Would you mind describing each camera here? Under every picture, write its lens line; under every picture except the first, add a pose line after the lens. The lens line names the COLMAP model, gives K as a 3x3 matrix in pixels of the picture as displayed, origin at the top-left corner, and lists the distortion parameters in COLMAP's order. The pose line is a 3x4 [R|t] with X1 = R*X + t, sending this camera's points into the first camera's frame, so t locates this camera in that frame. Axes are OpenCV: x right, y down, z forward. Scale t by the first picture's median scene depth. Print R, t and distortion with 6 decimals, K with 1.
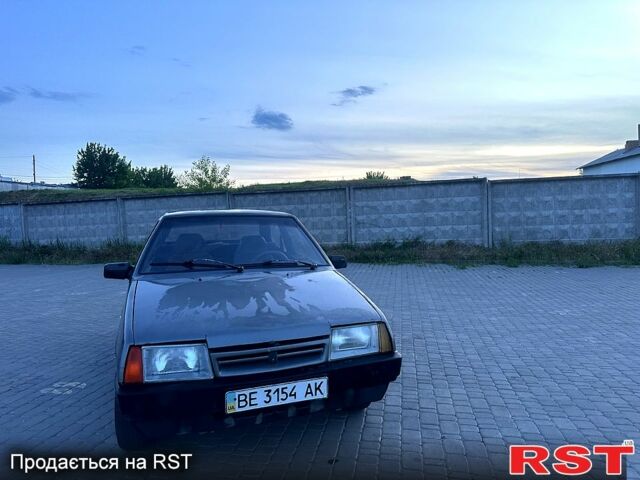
lens RADIAL K [[481.5, 0, 320.0], [0, 481.5, 240.0], [0, 0, 1]] dist [0.160862, -0.206312]
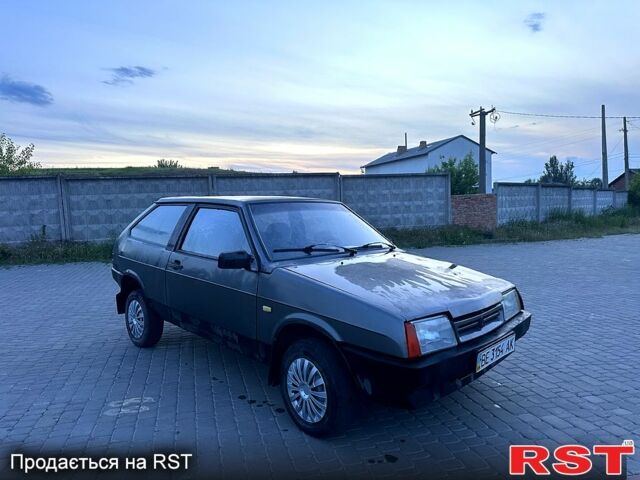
lens RADIAL K [[481.5, 0, 320.0], [0, 481.5, 240.0], [0, 0, 1]] dist [0.160862, -0.206312]
pose [[0.892934, -0.029502, 0.449221, -0.134993], [0.021948, 0.999517, 0.022015, 0.001675], [-0.449653, -0.009799, 0.893150, 0.019351]]
